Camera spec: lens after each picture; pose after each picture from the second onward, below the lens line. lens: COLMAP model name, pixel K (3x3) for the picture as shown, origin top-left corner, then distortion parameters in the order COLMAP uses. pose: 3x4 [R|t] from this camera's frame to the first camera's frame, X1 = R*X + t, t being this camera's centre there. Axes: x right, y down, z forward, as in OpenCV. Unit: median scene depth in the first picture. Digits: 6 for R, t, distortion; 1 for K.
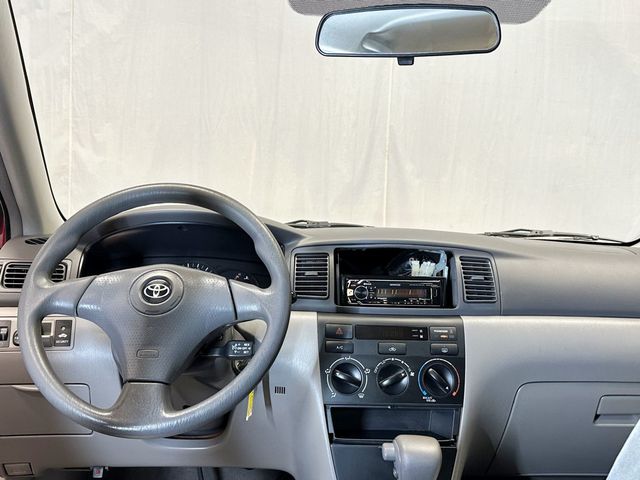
lens RADIAL K [[619.4, 0, 322.3], [0, 619.4, 238.9], [0, 0, 1]] dist [0.174848, -0.421228]
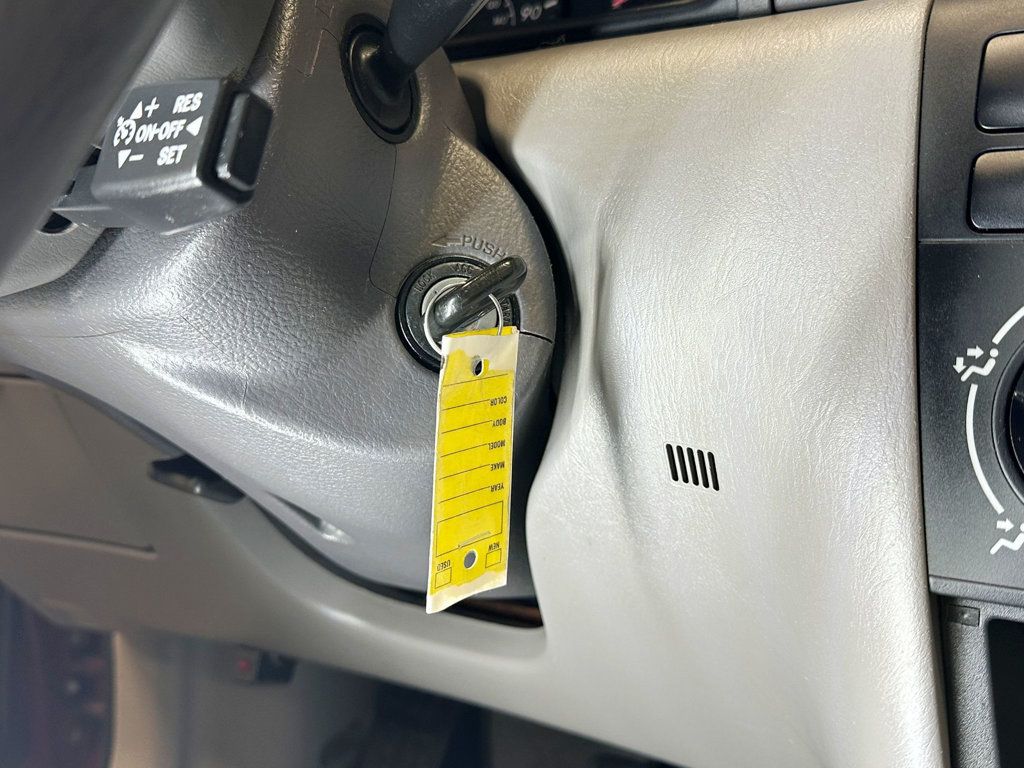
lens RADIAL K [[991.0, 0, 515.6], [0, 991.0, 382.3], [0, 0, 1]] dist [0.174848, -0.421228]
pose [[0.814723, 0.044997, -0.578101, 0.051570], [0.053850, 0.986804, 0.152699, 0.166583], [0.577344, -0.155538, 0.801550, 0.720174]]
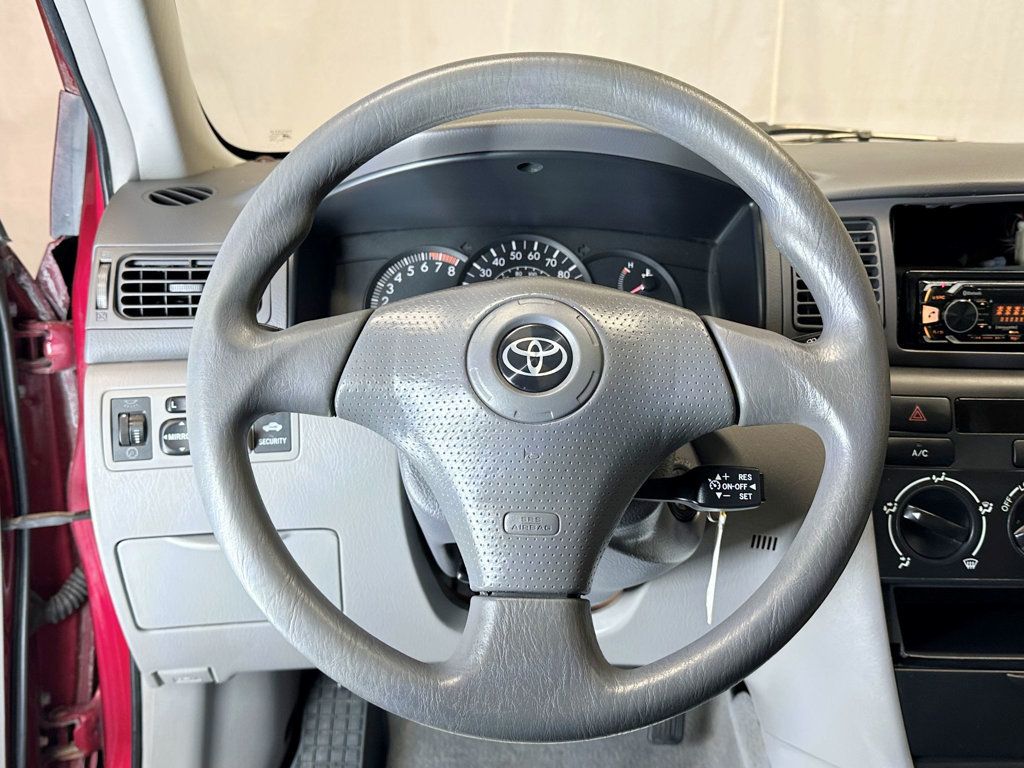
lens RADIAL K [[991.0, 0, 515.6], [0, 991.0, 382.3], [0, 0, 1]] dist [0.174848, -0.421228]
pose [[0.998613, -0.006285, -0.052266, -0.195670], [0.019025, 0.968829, 0.247000, -0.041021], [0.049084, -0.247651, 0.967605, 0.328922]]
